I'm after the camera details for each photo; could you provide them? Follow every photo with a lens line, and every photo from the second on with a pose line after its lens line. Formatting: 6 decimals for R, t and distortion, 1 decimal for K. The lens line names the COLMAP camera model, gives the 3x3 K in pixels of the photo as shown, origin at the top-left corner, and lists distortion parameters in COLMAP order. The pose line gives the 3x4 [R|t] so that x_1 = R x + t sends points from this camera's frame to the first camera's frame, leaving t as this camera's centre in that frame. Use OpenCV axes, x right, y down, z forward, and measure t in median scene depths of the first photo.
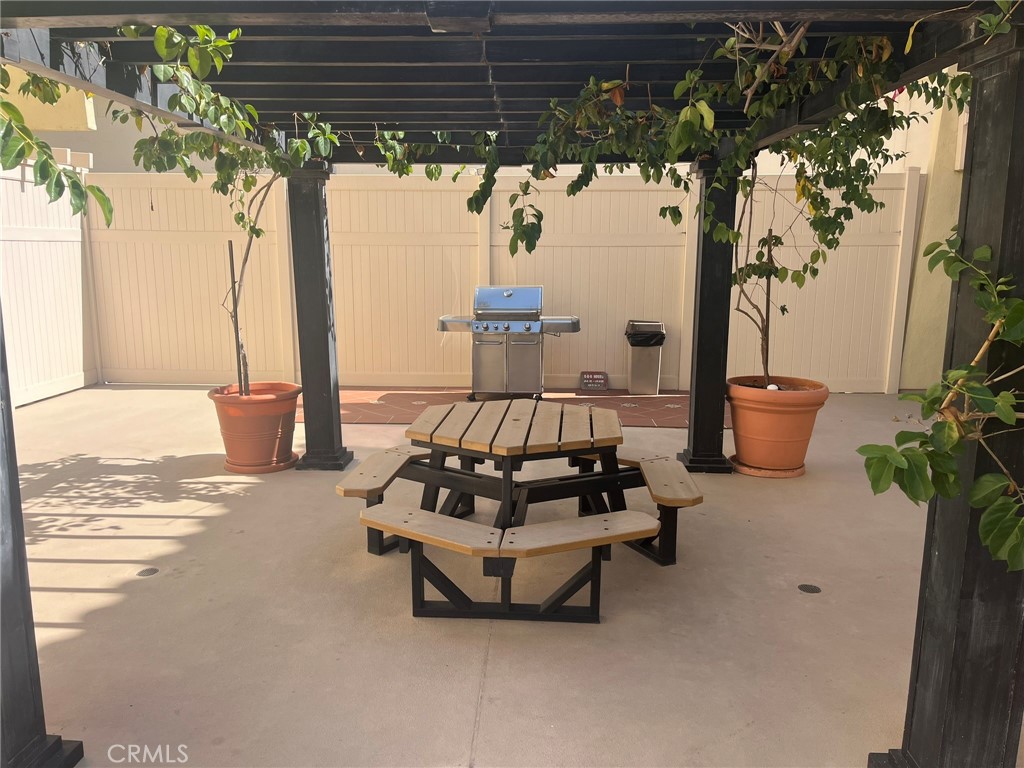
lens RADIAL K [[802.5, 0, 512.1], [0, 802.5, 385.8], [0, 0, 1]] dist [0.038930, 0.001061]
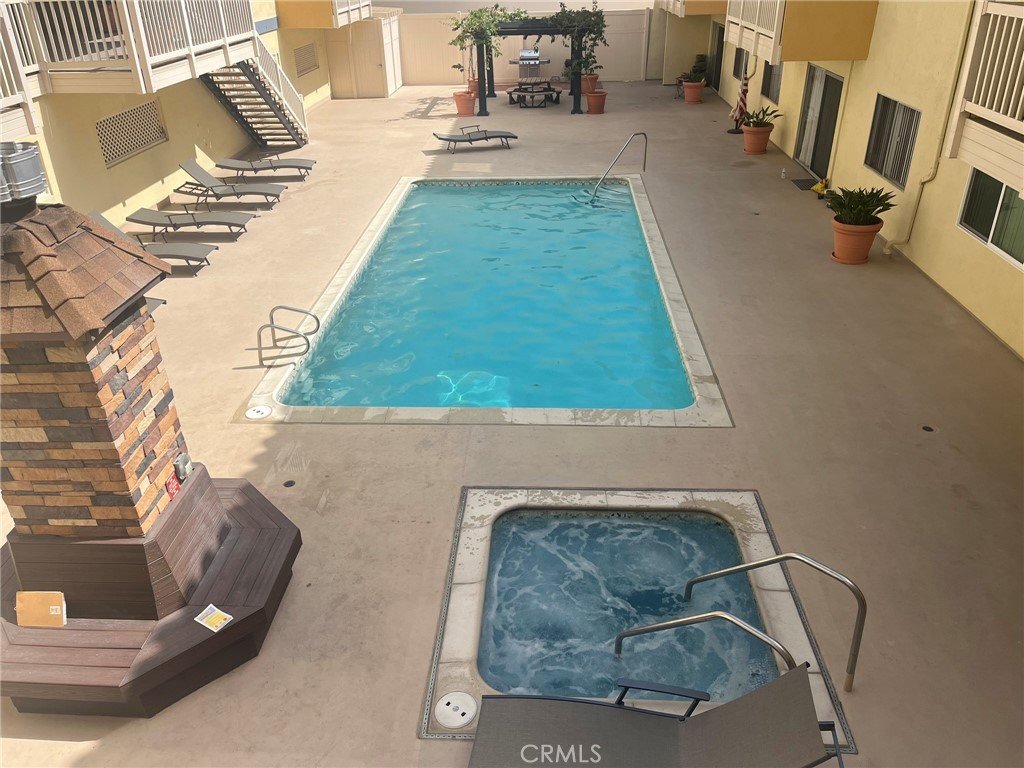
lens RADIAL K [[802.5, 0, 513.2], [0, 802.5, 387.1], [0, 0, 1]] dist [0.038930, 0.001061]
pose [[0.999818, -0.014729, -0.012104, -0.052256], [0.017734, 0.951543, 0.307003, 0.182219], [0.006996, -0.307161, 0.951632, -2.644280]]
